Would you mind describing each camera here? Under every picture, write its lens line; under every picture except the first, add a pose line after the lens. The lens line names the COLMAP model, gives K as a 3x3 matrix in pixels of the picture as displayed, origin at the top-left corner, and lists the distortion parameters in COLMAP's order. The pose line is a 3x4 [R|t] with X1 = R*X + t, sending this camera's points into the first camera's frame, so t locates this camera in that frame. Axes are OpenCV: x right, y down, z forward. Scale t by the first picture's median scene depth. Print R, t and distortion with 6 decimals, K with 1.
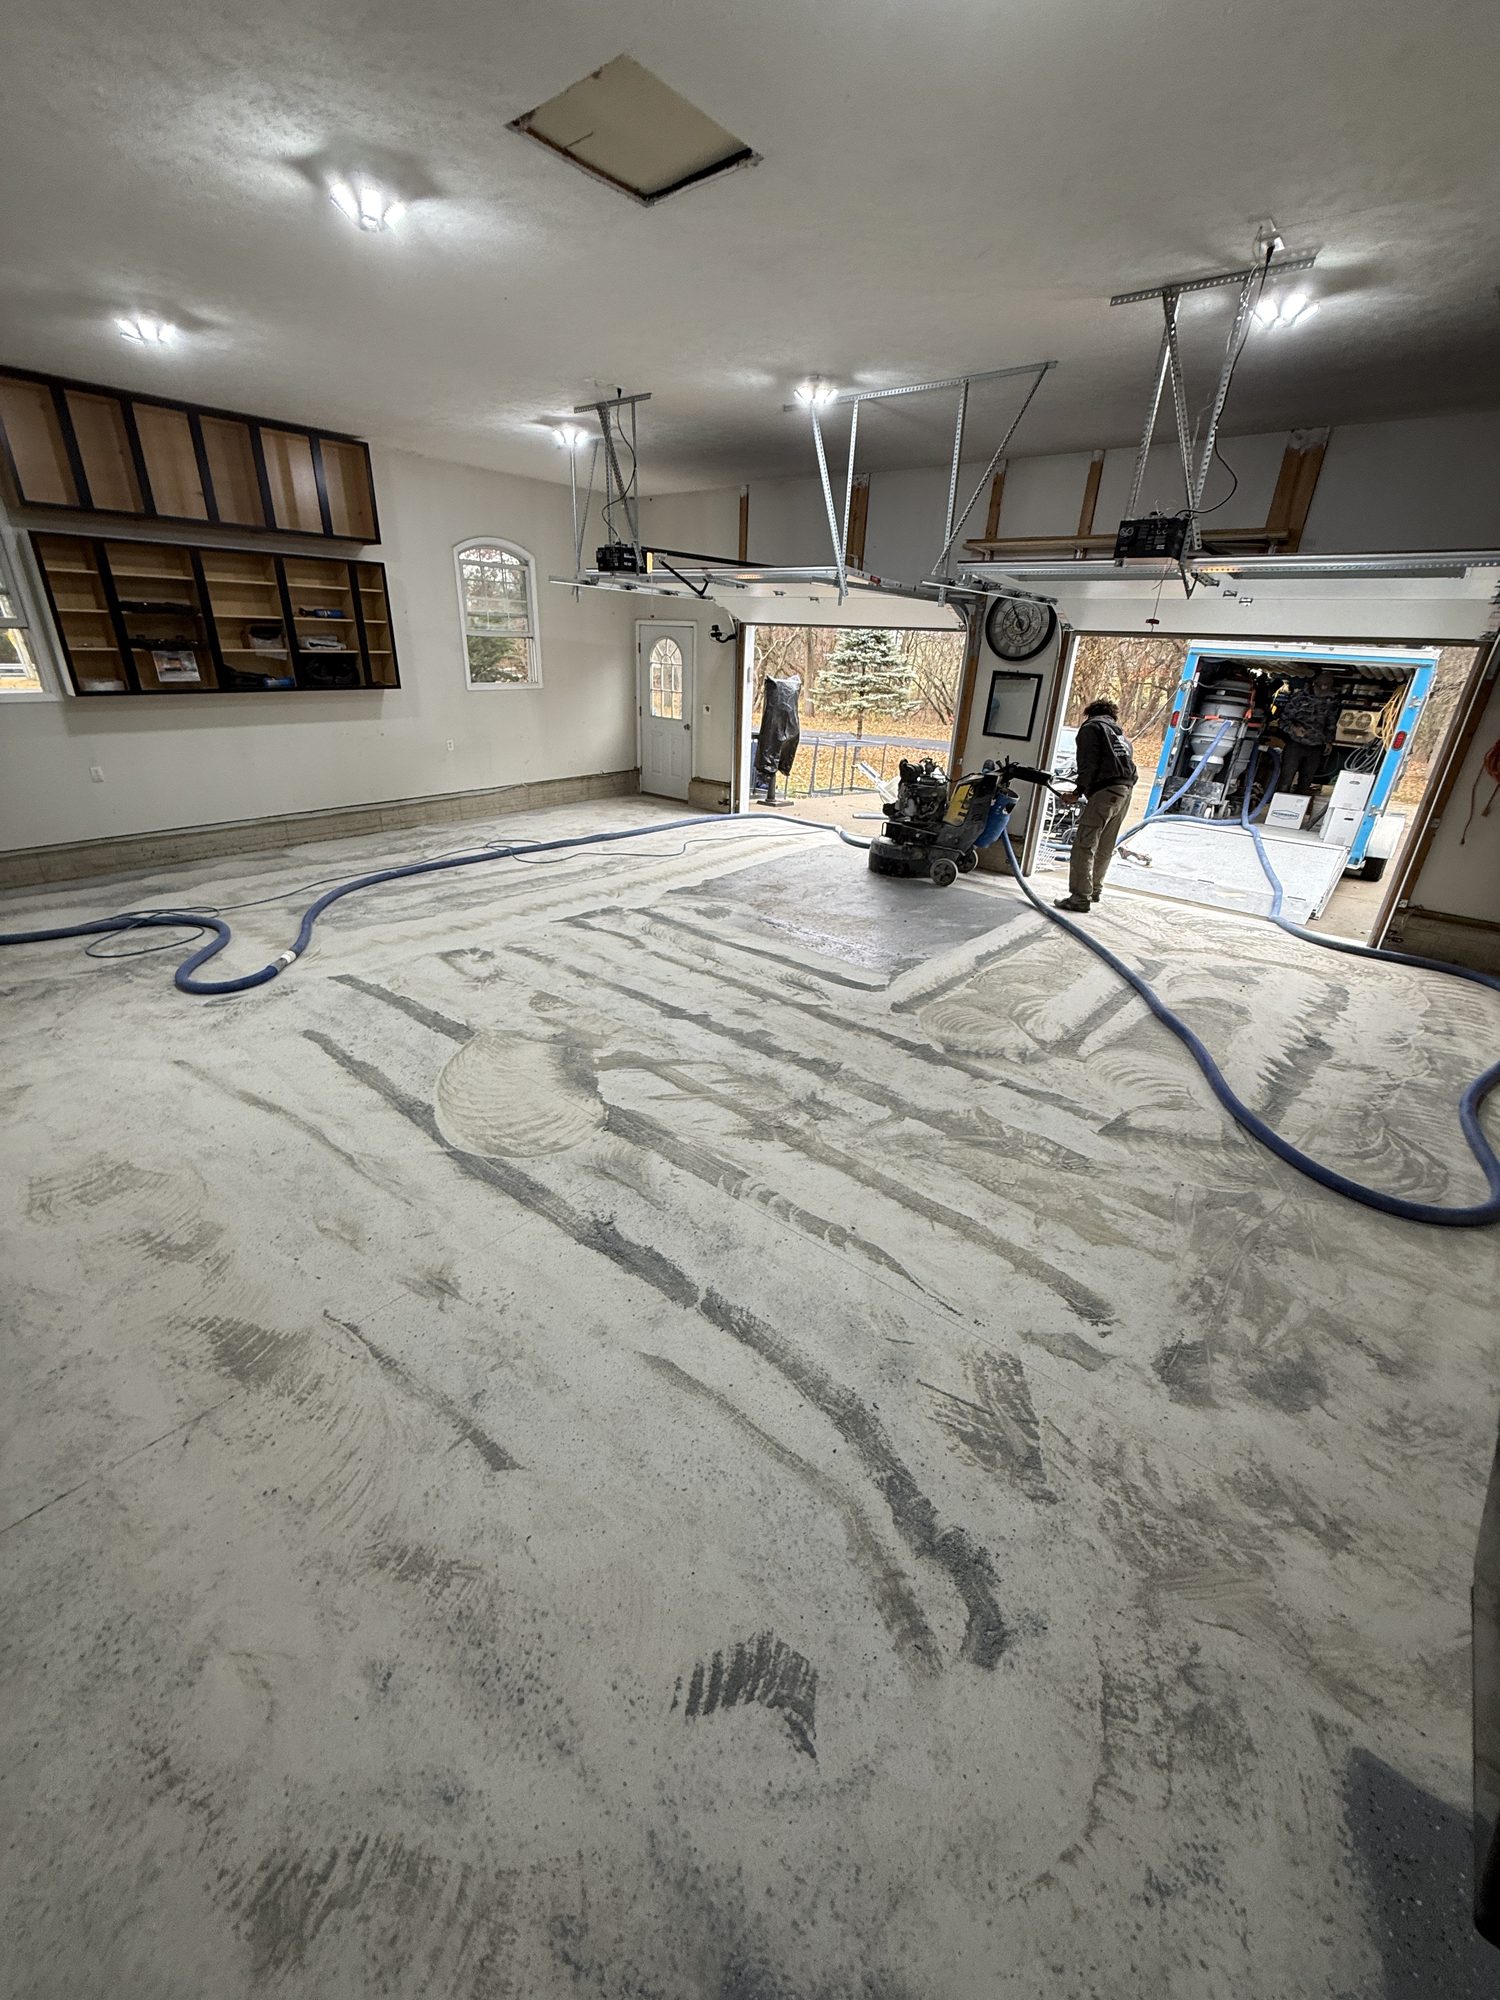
lens RADIAL K [[792.9, 0, 746.3], [0, 792.9, 994.6], [0, 0, 1]] dist [0.000546, -0.000572]
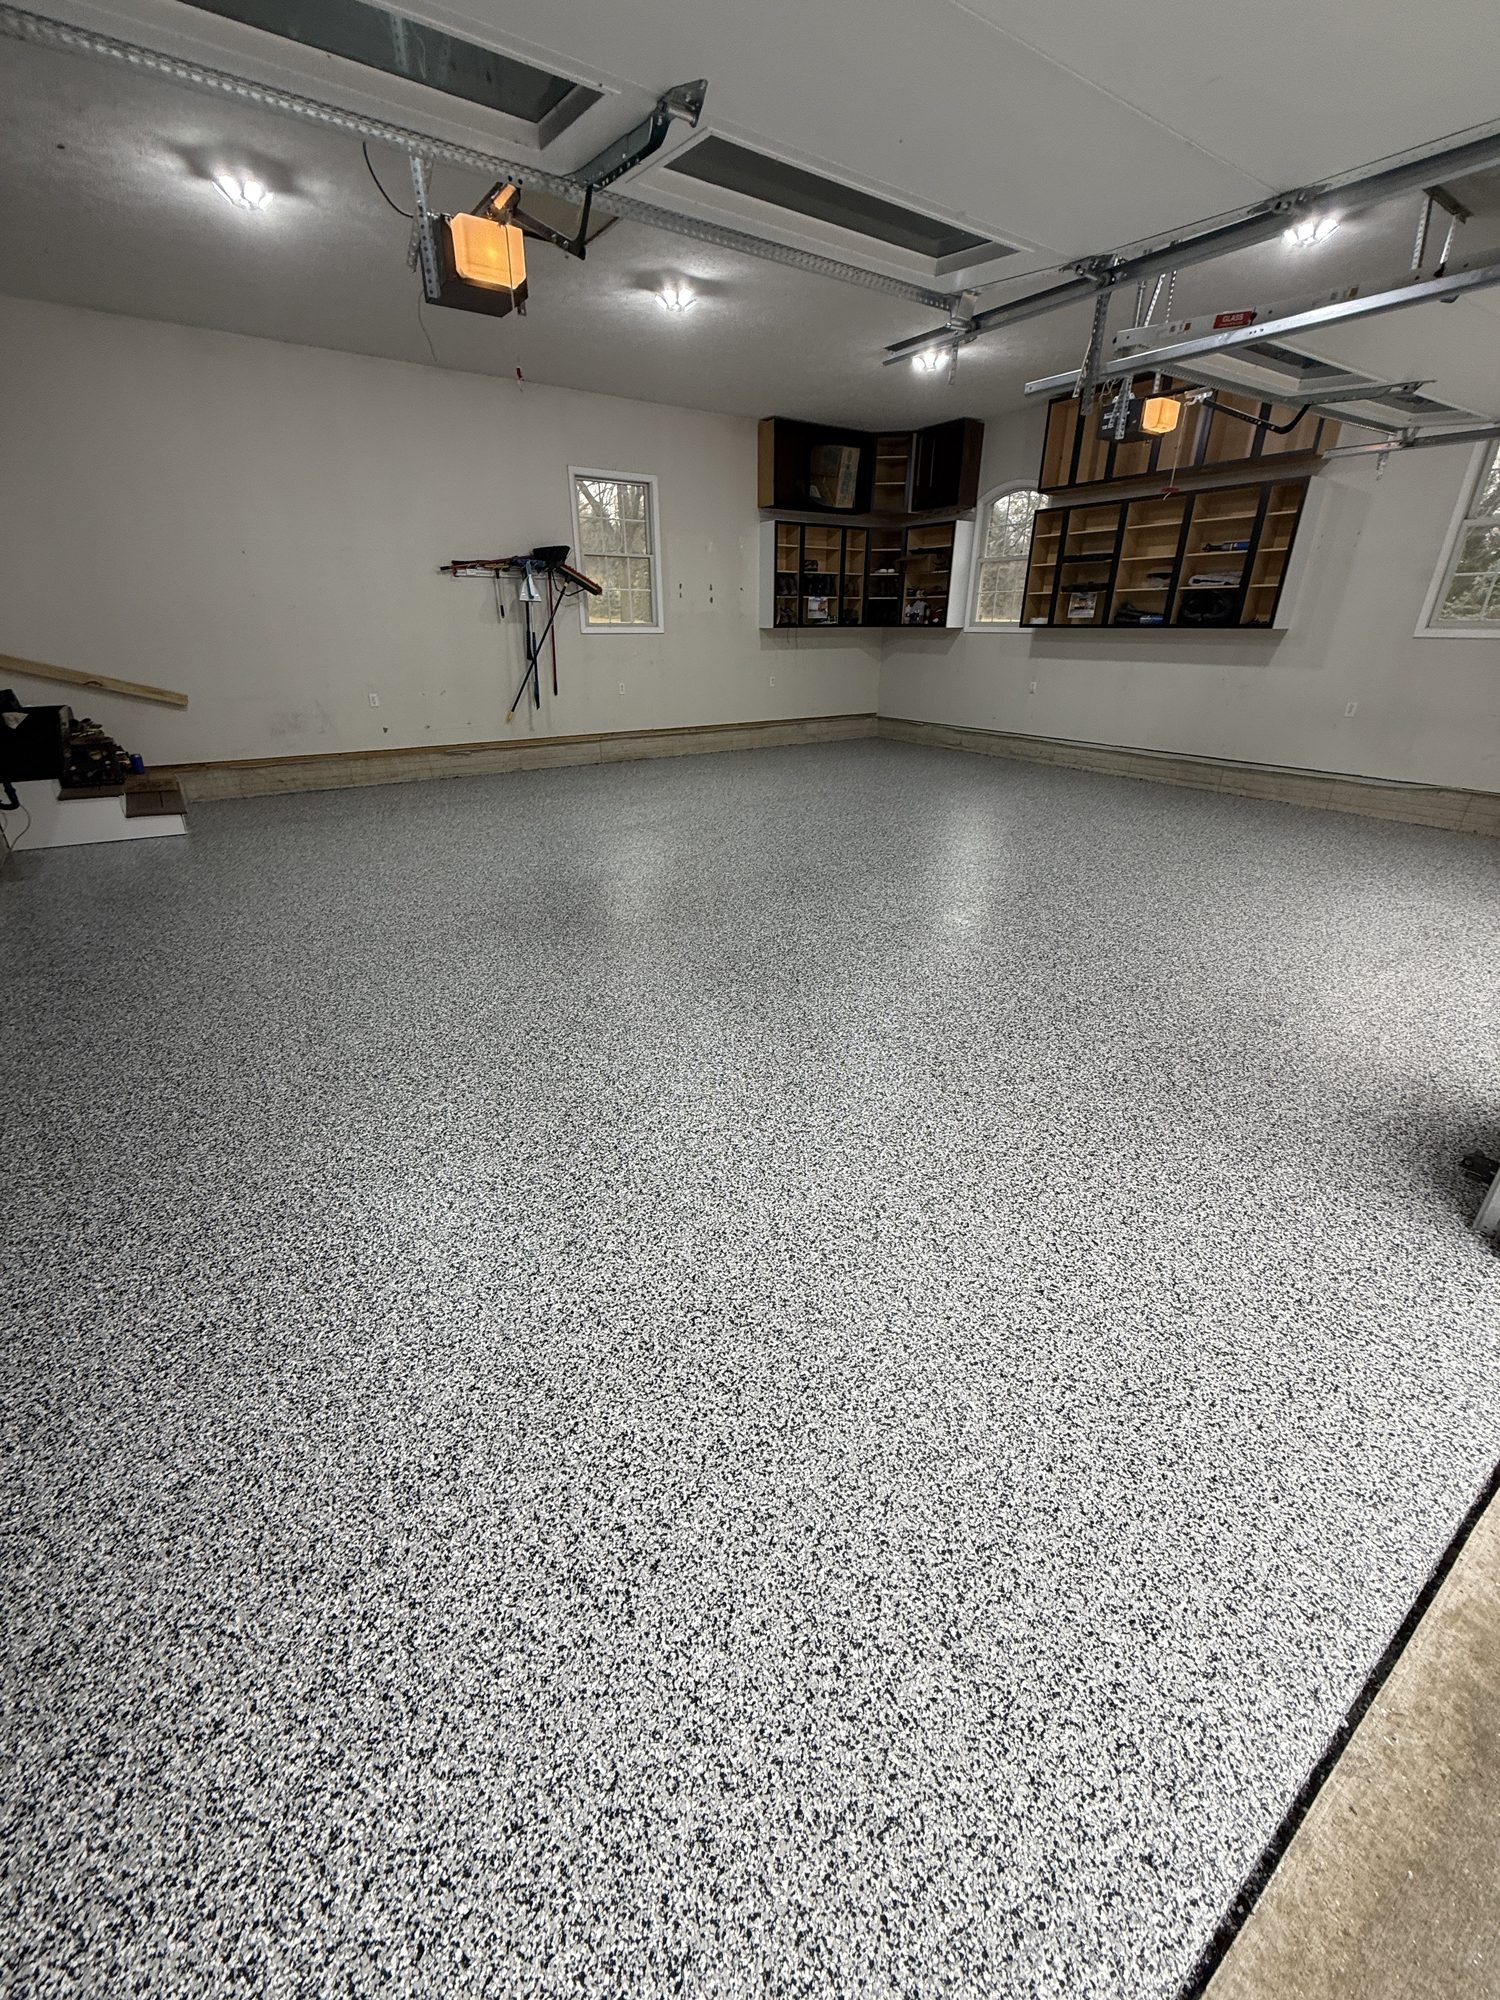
lens RADIAL K [[792.9, 0, 751.7], [0, 792.9, 995.1], [0, 0, 1]] dist [0.000546, -0.000572]
pose [[-0.264306, 0.377964, -0.887291, 0.867349], [-0.407171, 0.790266, 0.457921, -0.330739], [0.874273, 0.482311, -0.054976, 1.041407]]
